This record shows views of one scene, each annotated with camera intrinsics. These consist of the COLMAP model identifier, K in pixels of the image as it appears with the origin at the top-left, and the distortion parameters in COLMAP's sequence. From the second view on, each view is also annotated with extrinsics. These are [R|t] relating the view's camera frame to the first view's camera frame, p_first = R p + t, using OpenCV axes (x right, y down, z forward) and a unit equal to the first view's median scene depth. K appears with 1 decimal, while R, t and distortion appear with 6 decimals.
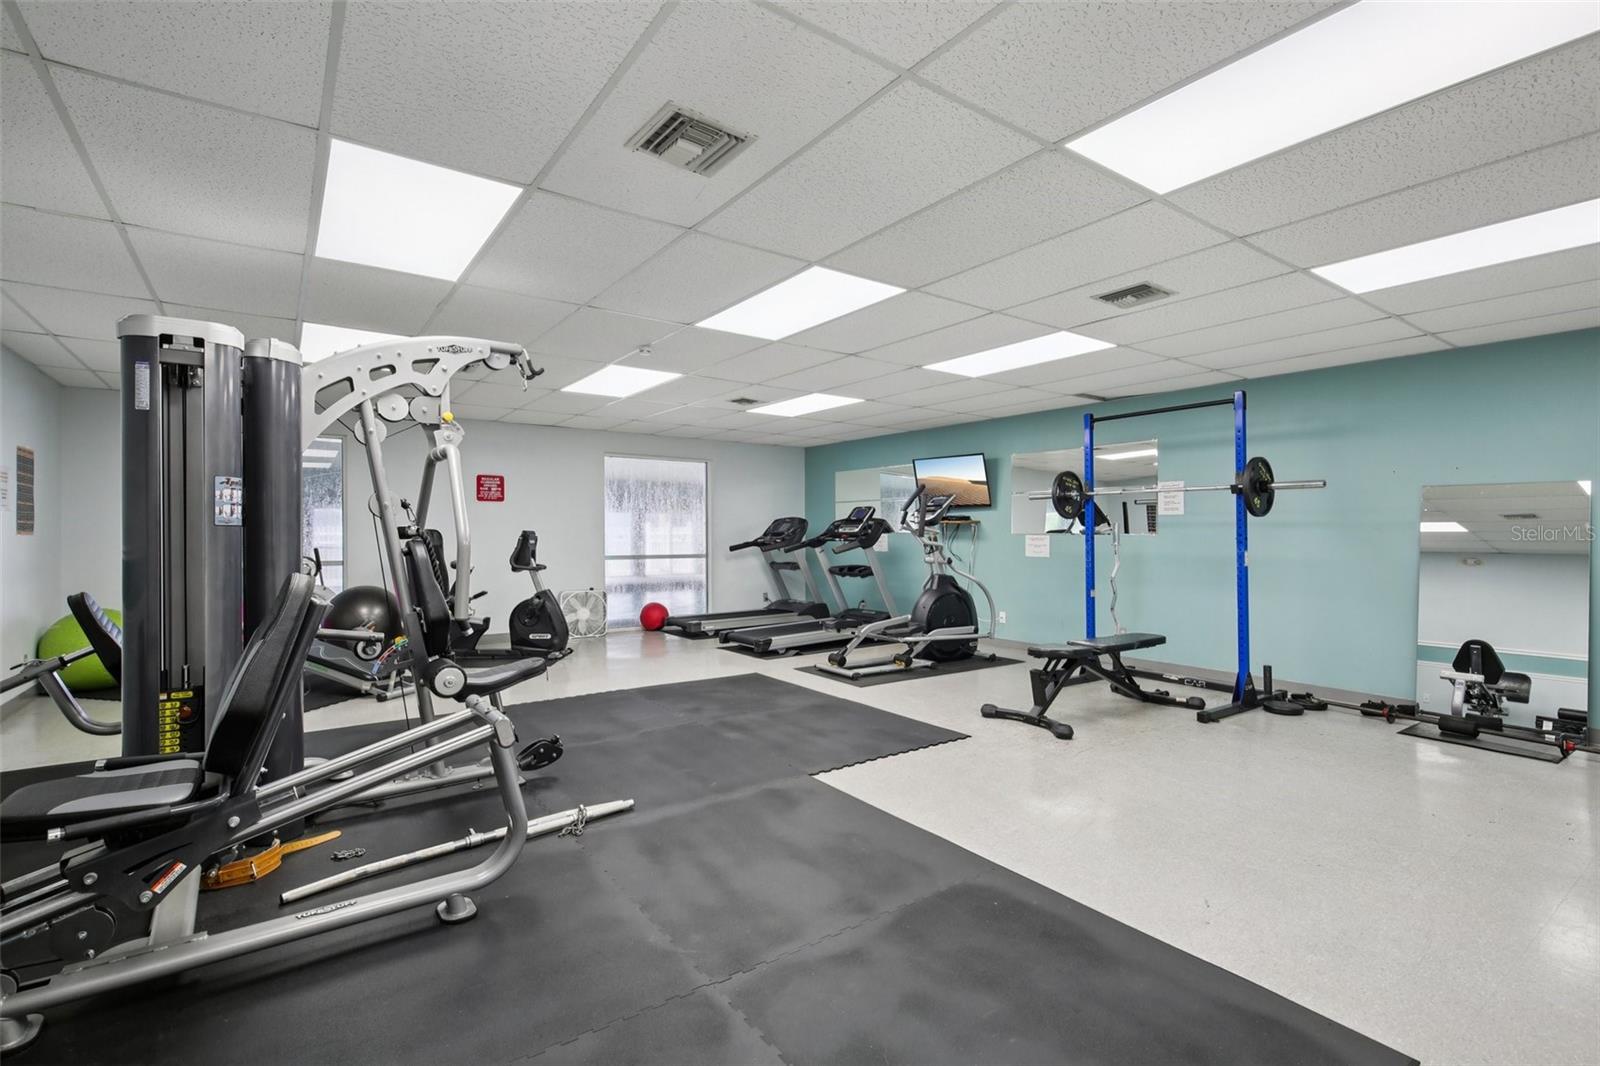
lens RADIAL K [[742.0, 0, 803.3], [0, 742.0, 530.7], [0, 0, 1]] dist [-0.004483, -0.000390]
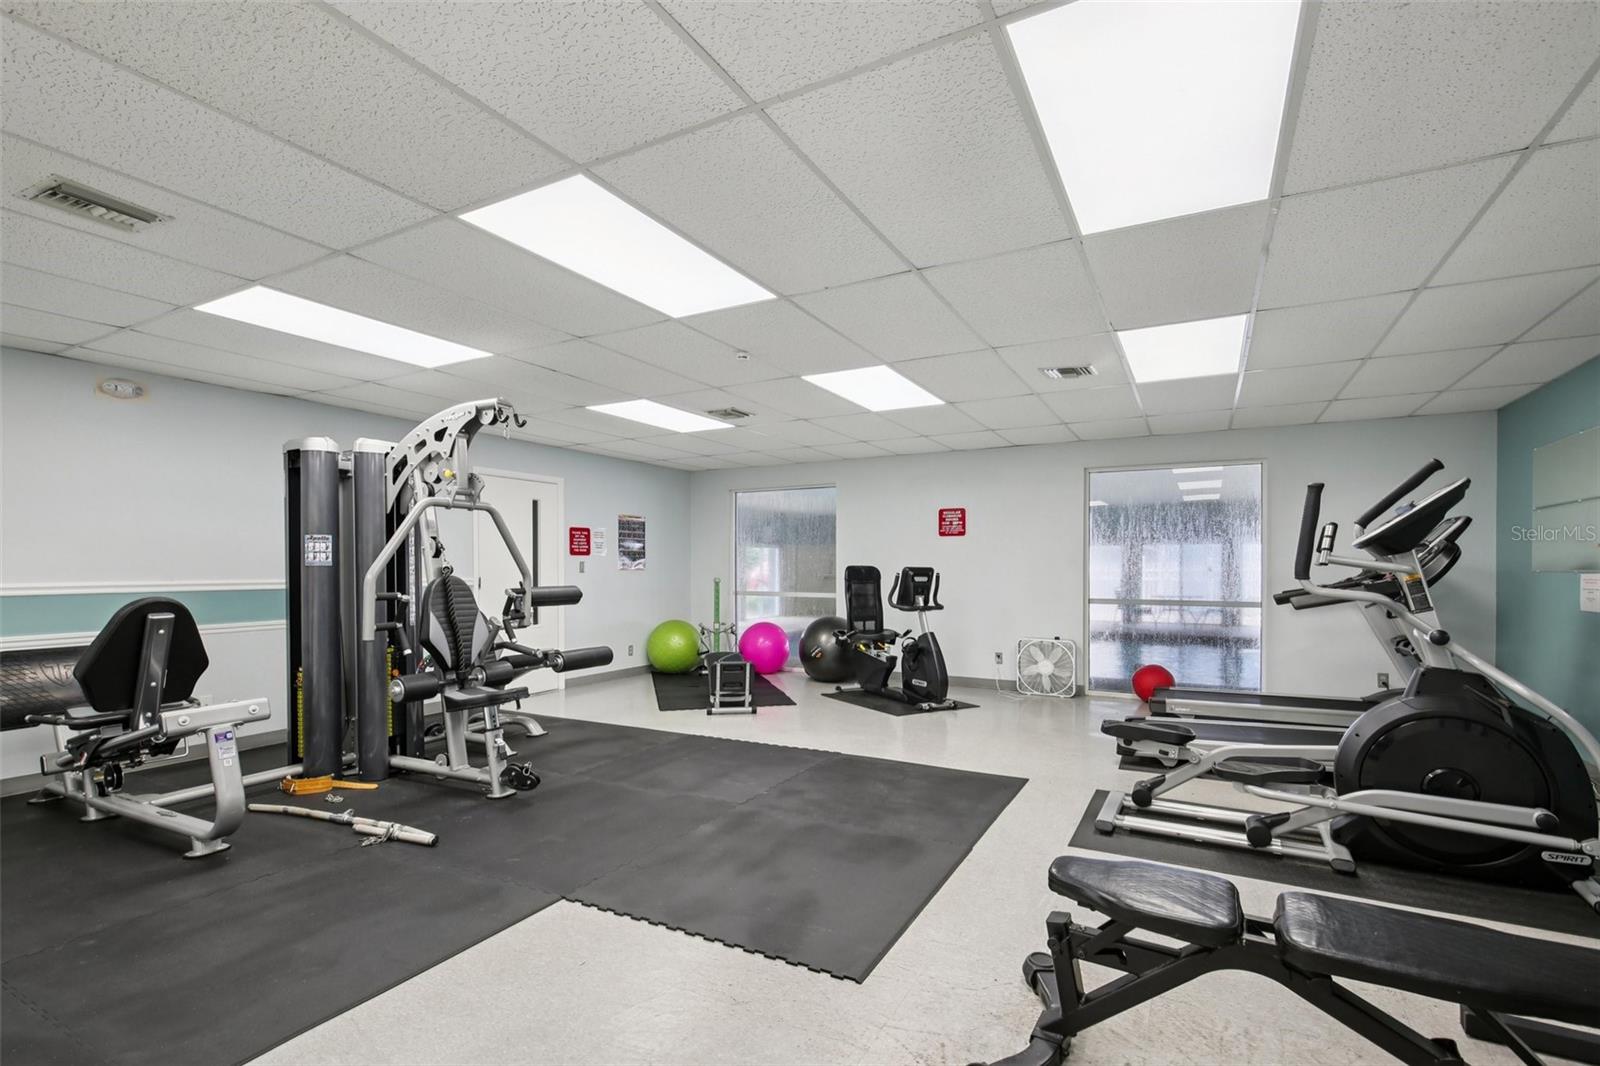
lens RADIAL K [[742.0, 0, 794.8], [0, 742.0, 579.0], [0, 0, 1]] dist [-0.004483, -0.000390]
pose [[0.428568, 0.013244, -0.903413, 0.618084], [0.003164, 0.999864, 0.016159, -0.000882], [0.903504, -0.009784, 0.428468, 0.713948]]
